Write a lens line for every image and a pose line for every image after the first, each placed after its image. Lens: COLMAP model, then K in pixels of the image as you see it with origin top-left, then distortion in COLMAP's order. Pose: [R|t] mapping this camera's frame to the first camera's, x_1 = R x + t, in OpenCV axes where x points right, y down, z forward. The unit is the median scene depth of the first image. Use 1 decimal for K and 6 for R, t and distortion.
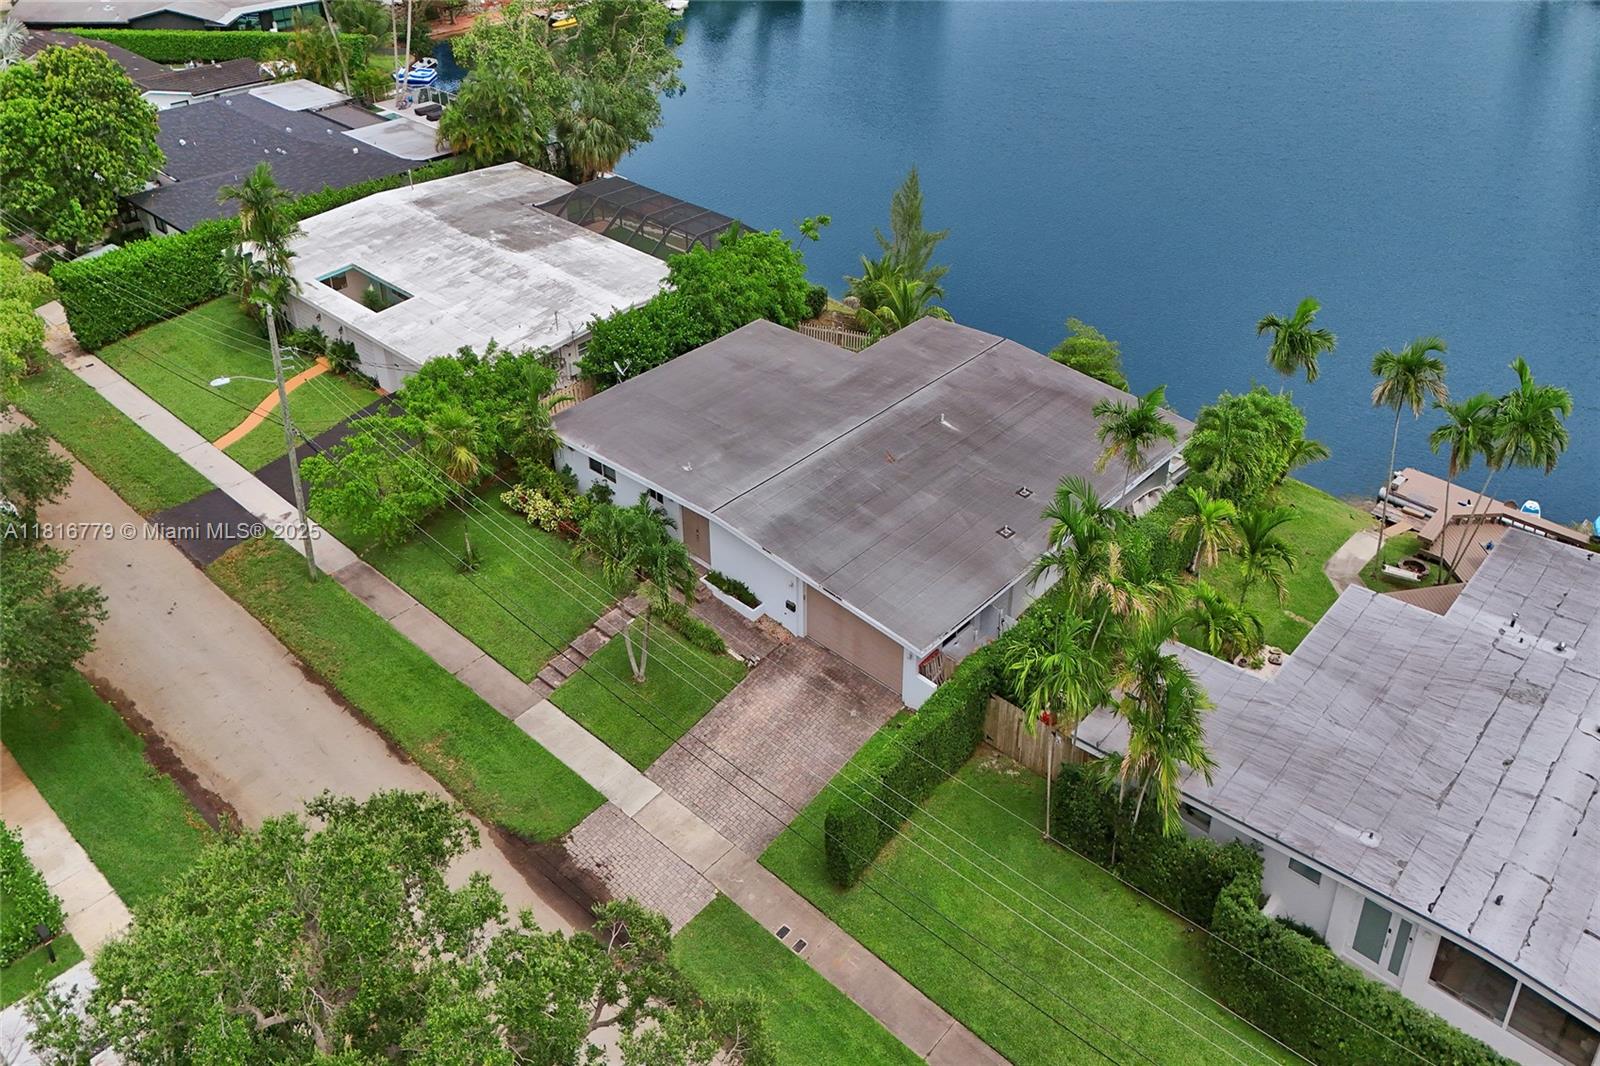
lens RADIAL K [[1125.6, 0, 806.4], [0, 1125.6, 533.3], [0, 0, 1]] dist [0.106777, -0.076558]
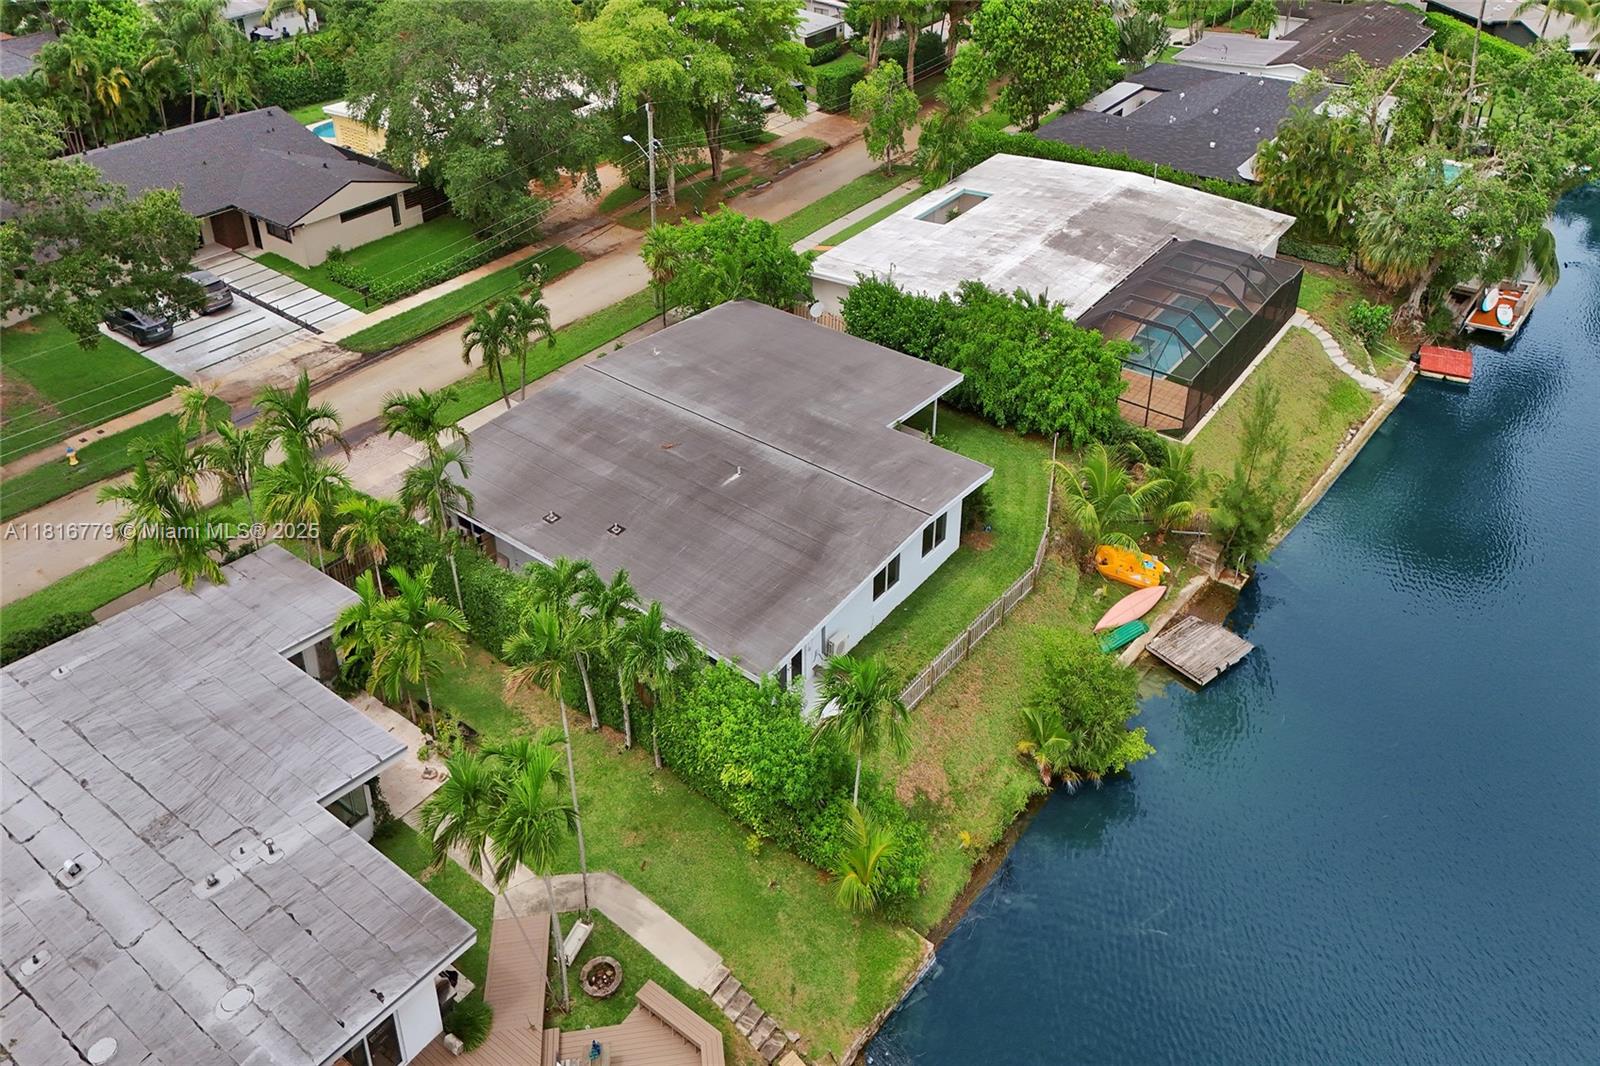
lens RADIAL K [[1125.6, 0, 806.4], [0, 1125.6, 533.3], [0, 0, 1]] dist [0.106777, -0.076558]
pose [[0.087732, 0.605296, -0.791151, 0.890211], [-0.602041, 0.664970, 0.441997, -0.511130], [0.793631, 0.437528, 0.422752, 0.661363]]
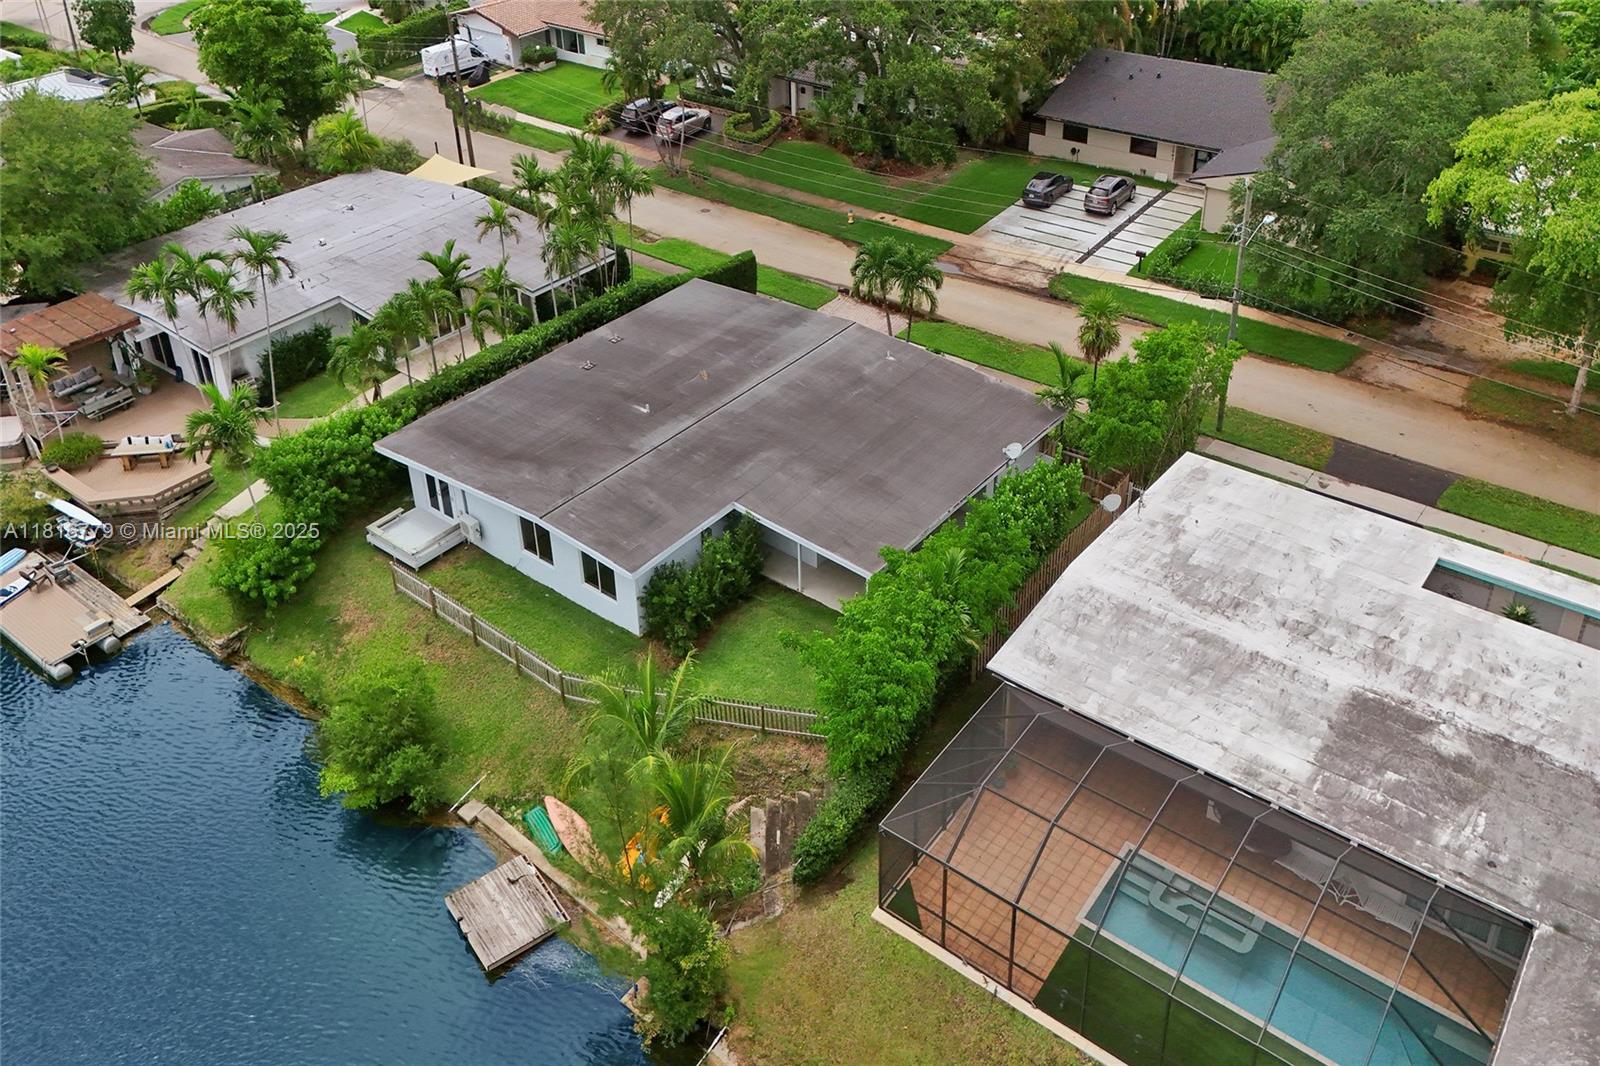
lens RADIAL K [[1165.1, 0, 800.0], [0, 1165.1, 533.0], [0, 0, 1]] dist [0.145141, -0.190237]
pose [[-0.997026, 0.066960, -0.038155, 0.034325], [-0.019001, 0.266218, 0.963726, -1.034402], [0.074689, 0.961584, -0.264153, 1.361299]]
